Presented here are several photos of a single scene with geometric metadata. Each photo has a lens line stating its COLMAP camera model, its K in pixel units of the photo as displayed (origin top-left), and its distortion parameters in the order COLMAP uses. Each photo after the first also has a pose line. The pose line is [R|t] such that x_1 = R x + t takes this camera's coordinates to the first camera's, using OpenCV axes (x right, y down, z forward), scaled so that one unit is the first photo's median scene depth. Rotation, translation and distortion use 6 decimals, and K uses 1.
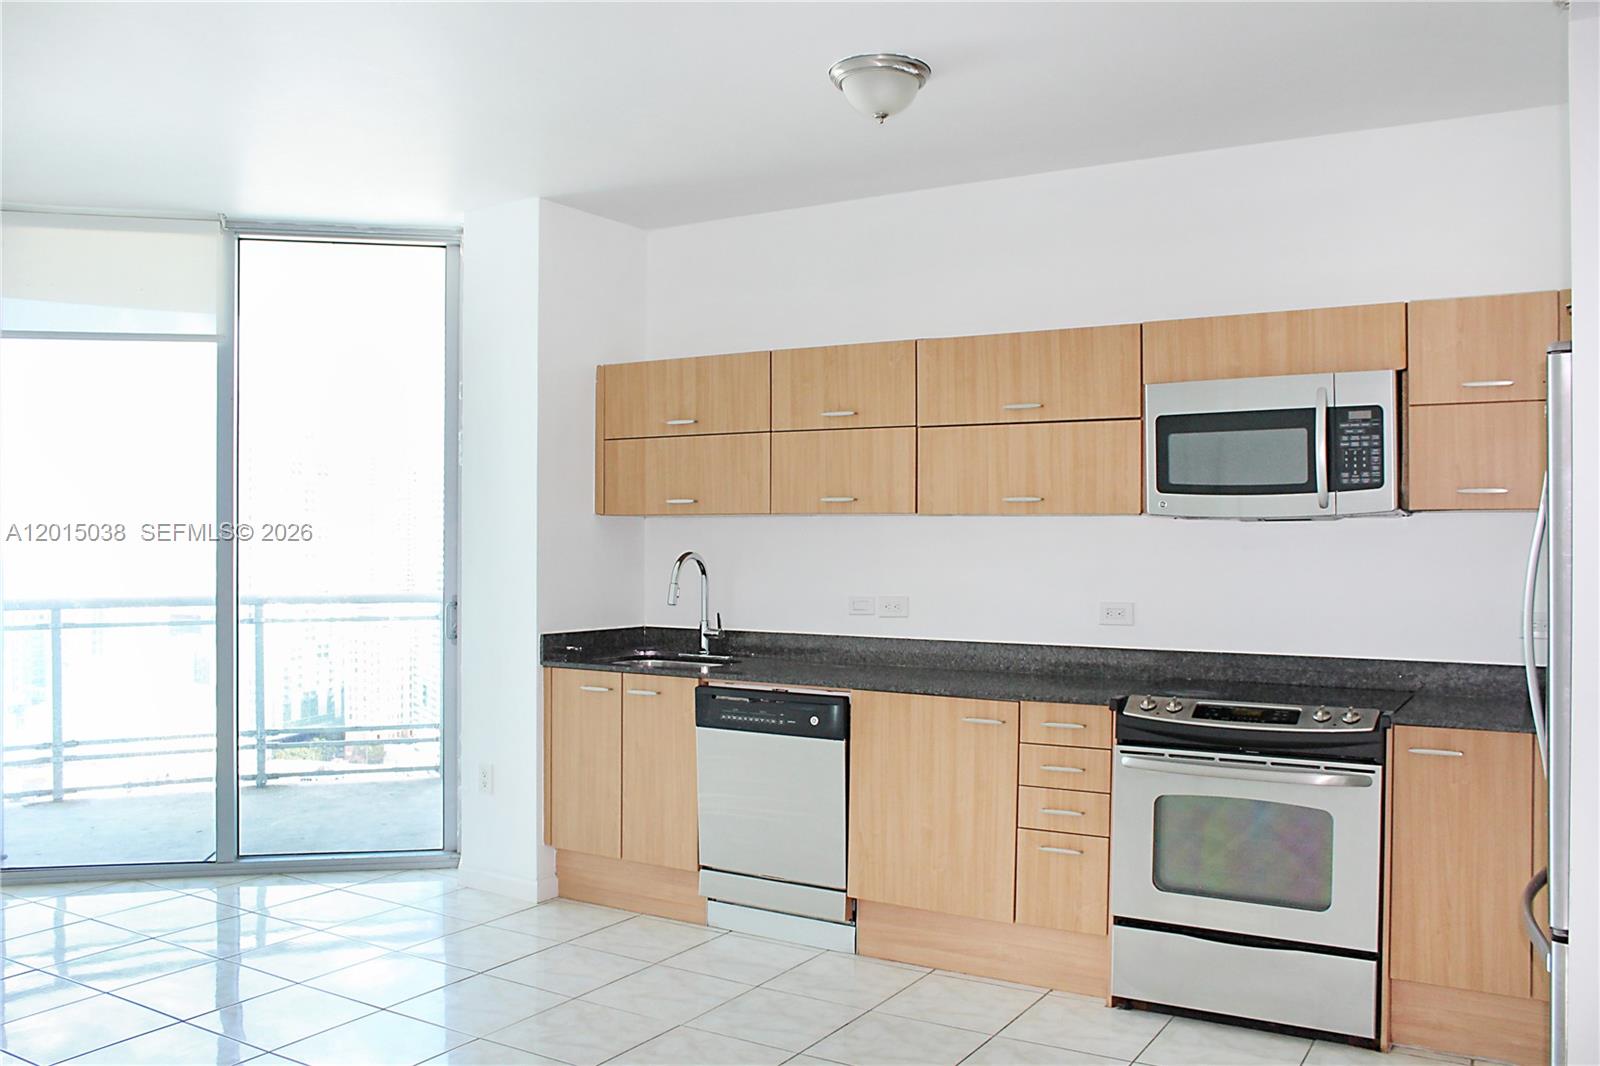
lens RADIAL K [[1318.8, 0, 804.1], [0, 1318.8, 459.1], [0, 0, 1]] dist [-0.210896, 0.194452]
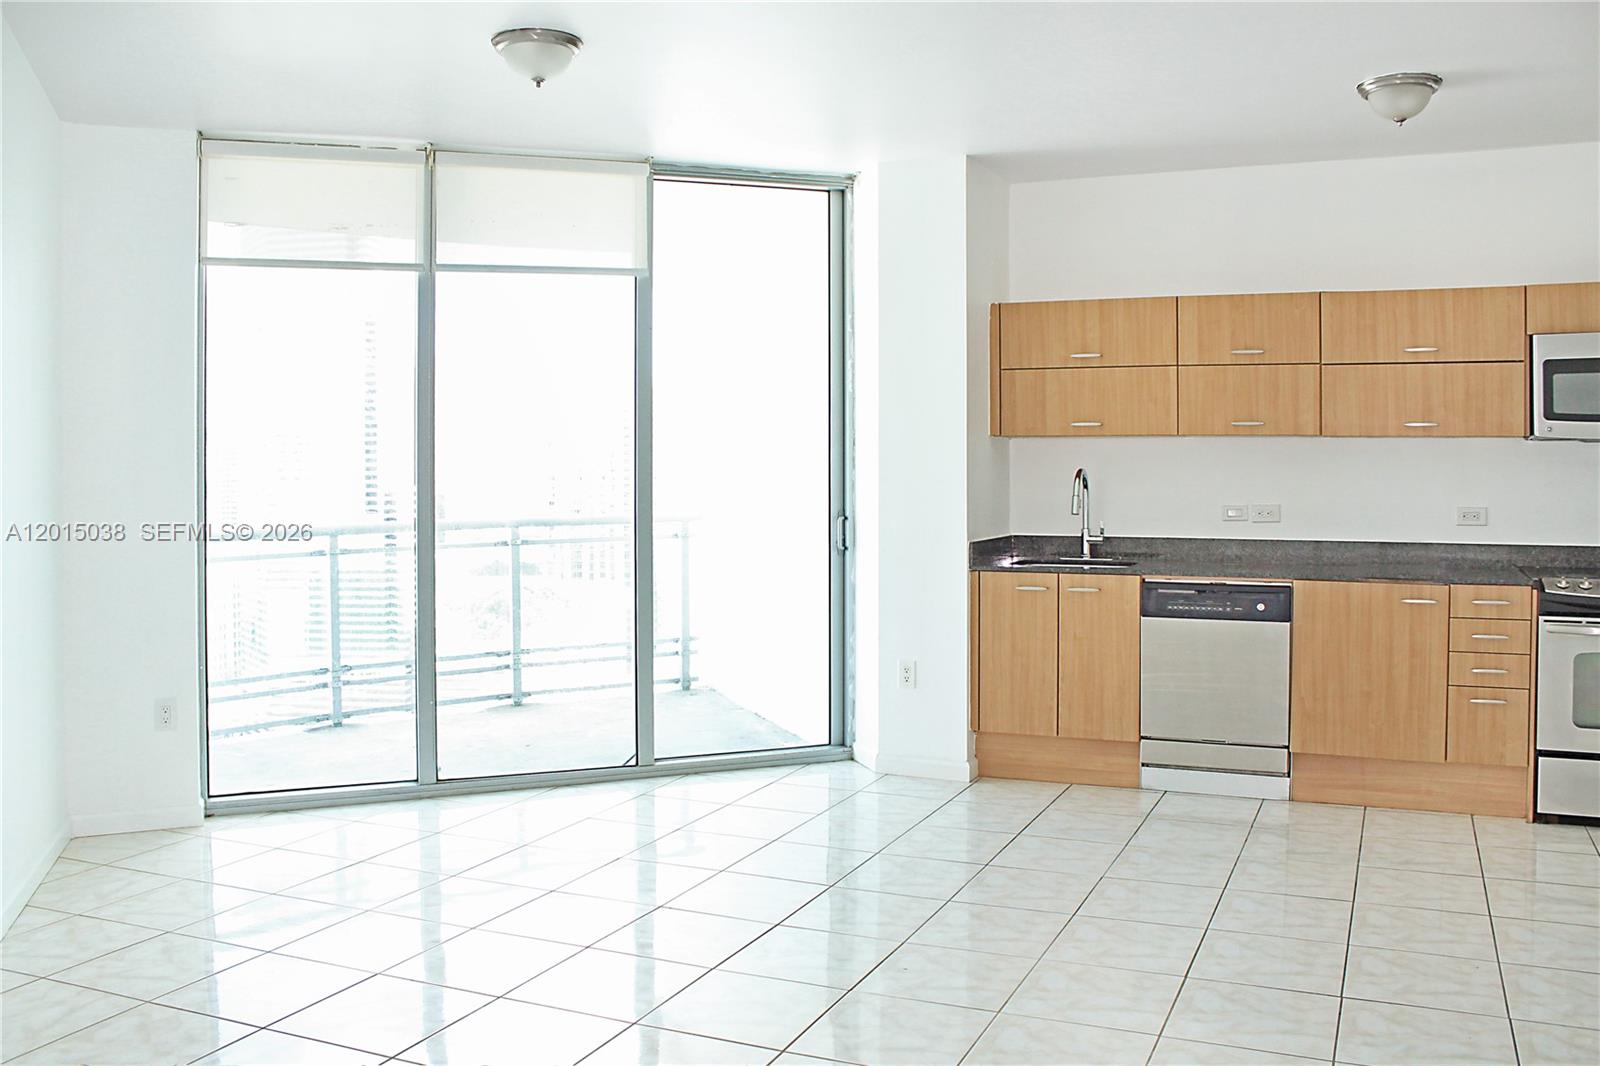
lens RADIAL K [[1362.5, 0, 829.7], [0, 1362.5, 436.7], [0, 0, 1]] dist [-0.104079, 0.001185]
pose [[0.991342, -0.003755, 0.131249, -0.521666], [-0.002339, 0.998927, 0.046249, -0.014019], [-0.131282, -0.046156, 0.990270, -0.167484]]
